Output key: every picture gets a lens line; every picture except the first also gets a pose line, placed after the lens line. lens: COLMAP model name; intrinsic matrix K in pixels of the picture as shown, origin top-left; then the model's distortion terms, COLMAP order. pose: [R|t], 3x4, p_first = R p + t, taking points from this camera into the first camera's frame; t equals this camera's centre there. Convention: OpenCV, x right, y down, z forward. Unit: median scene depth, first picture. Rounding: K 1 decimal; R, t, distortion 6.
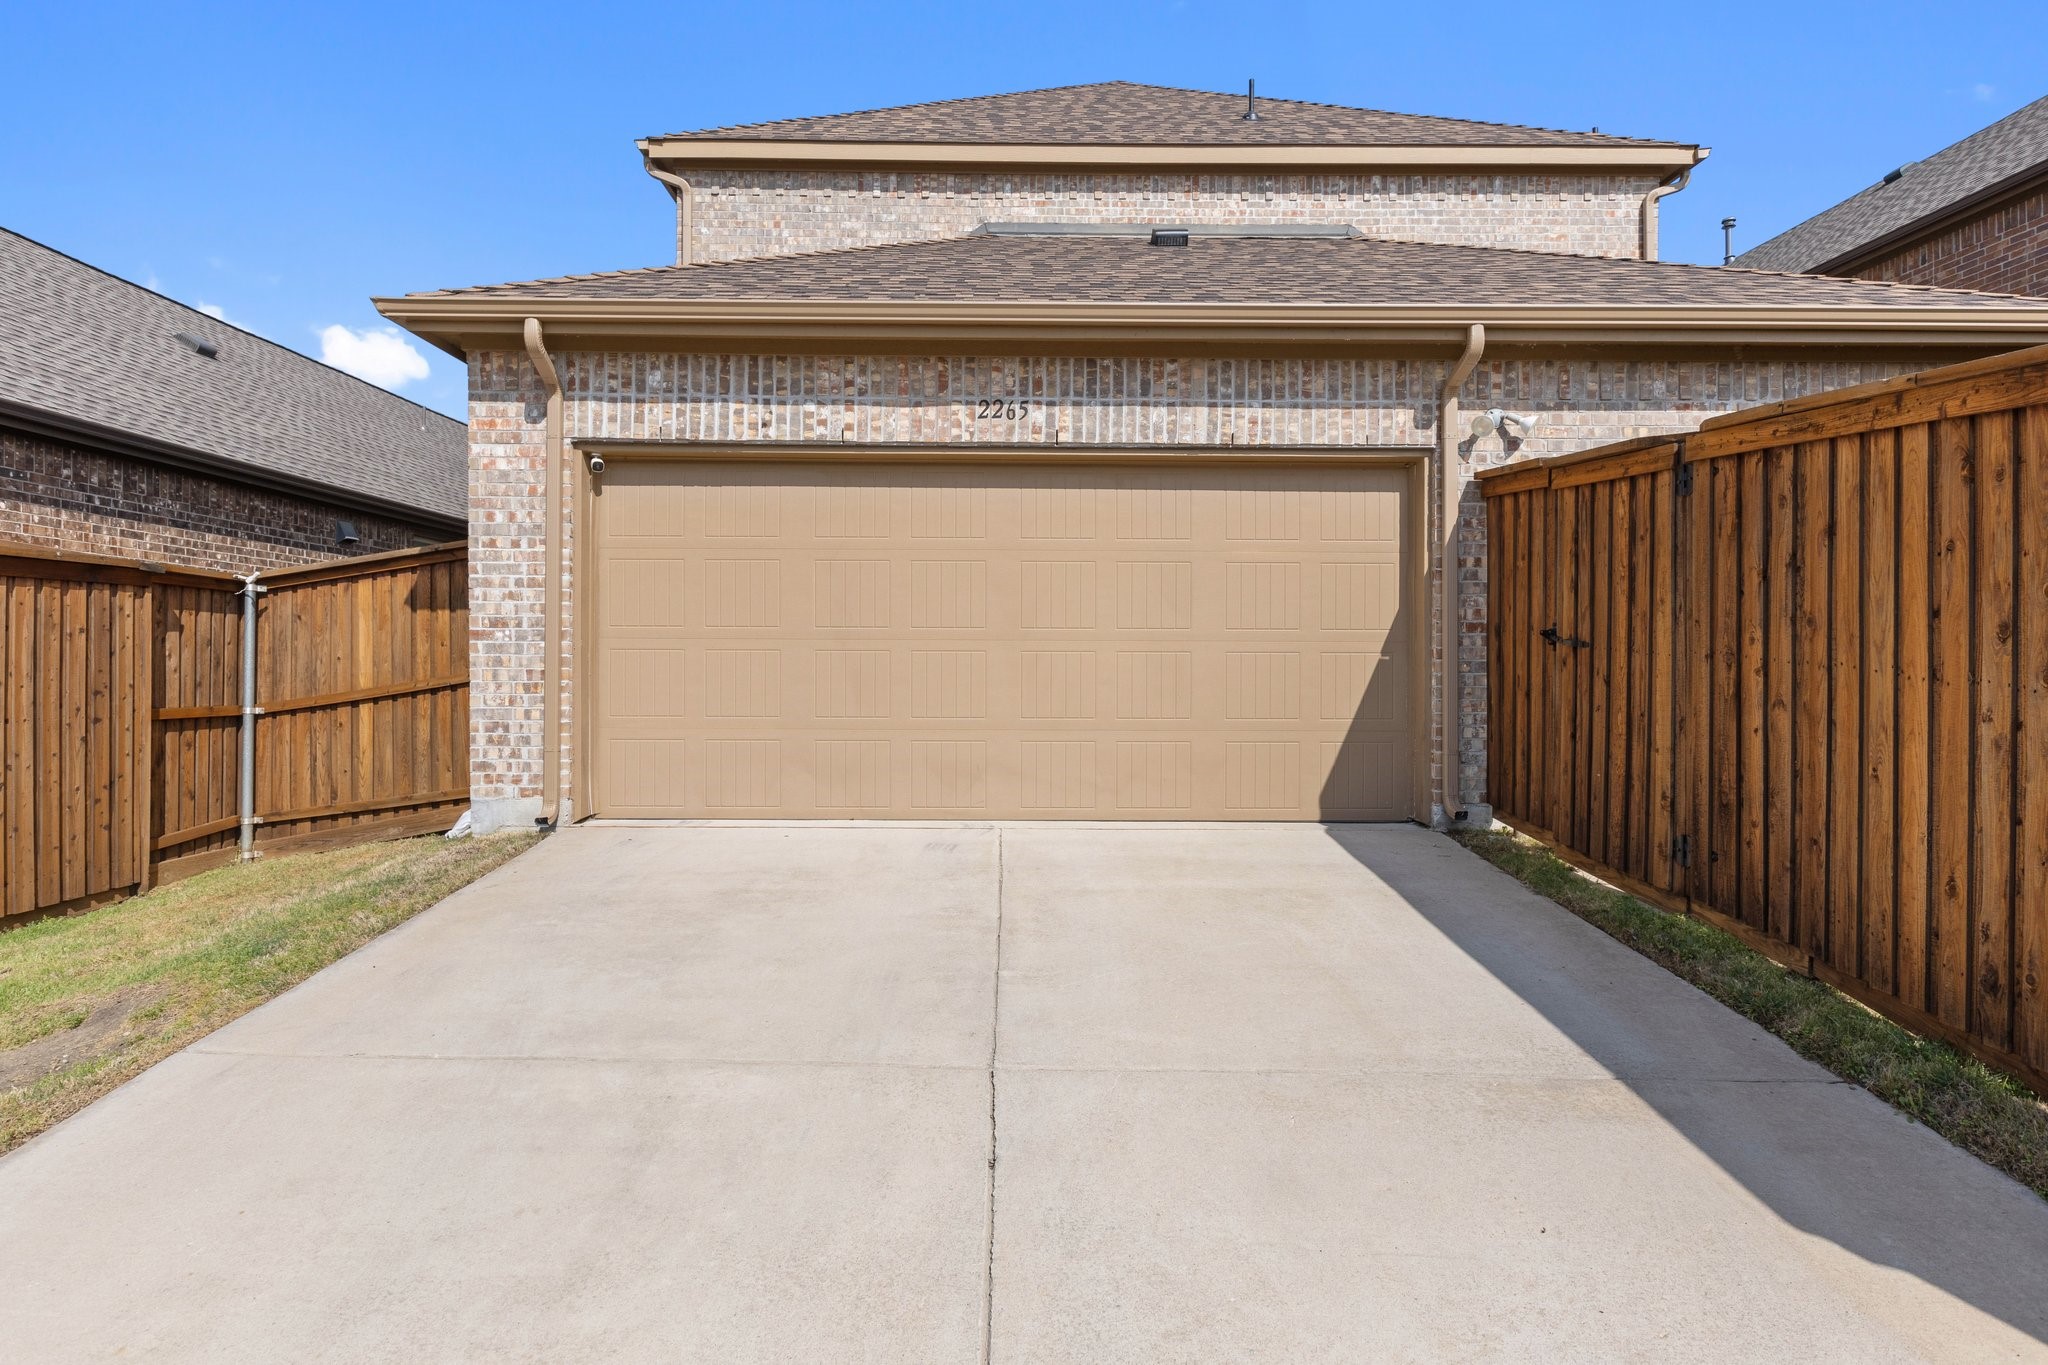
lens RADIAL K [[1074.0, 0, 1024.9], [0, 1074.0, 663.7], [0, 0, 1]] dist [0.001667, 0.000642]
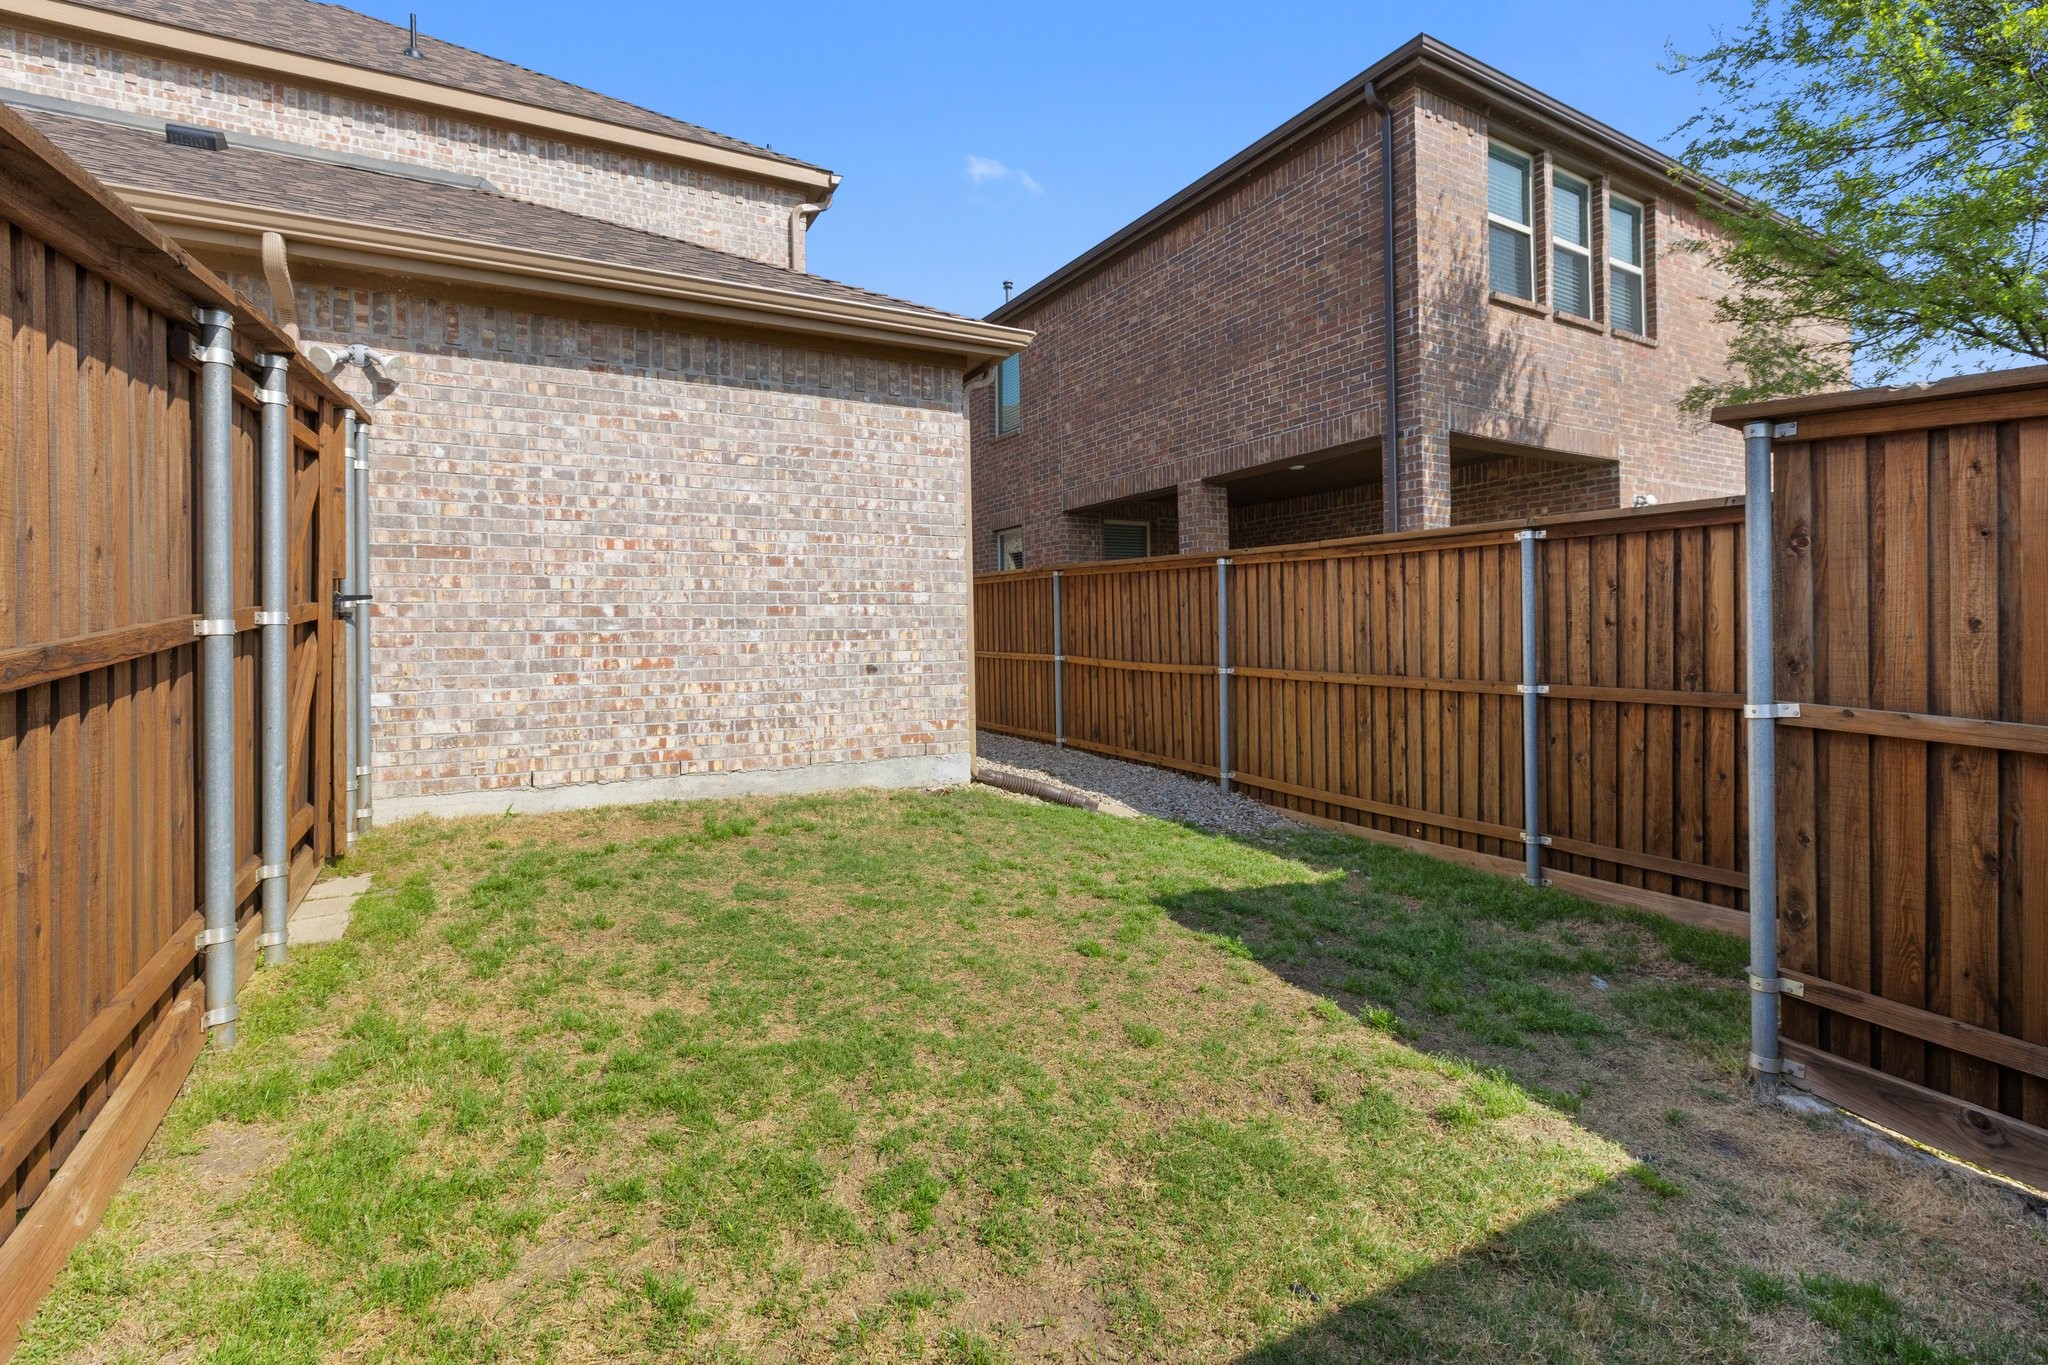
lens RADIAL K [[934.6, 0, 1027.0], [0, 934.6, 641.2], [0, 0, 1]] dist [-0.003216, -0.000641]
pose [[0.886270, -0.014785, 0.462933, 0.341379], [0.014688, 0.999885, 0.003816, 0.006052], [-0.462936, 0.003418, 0.886385, 0.044978]]
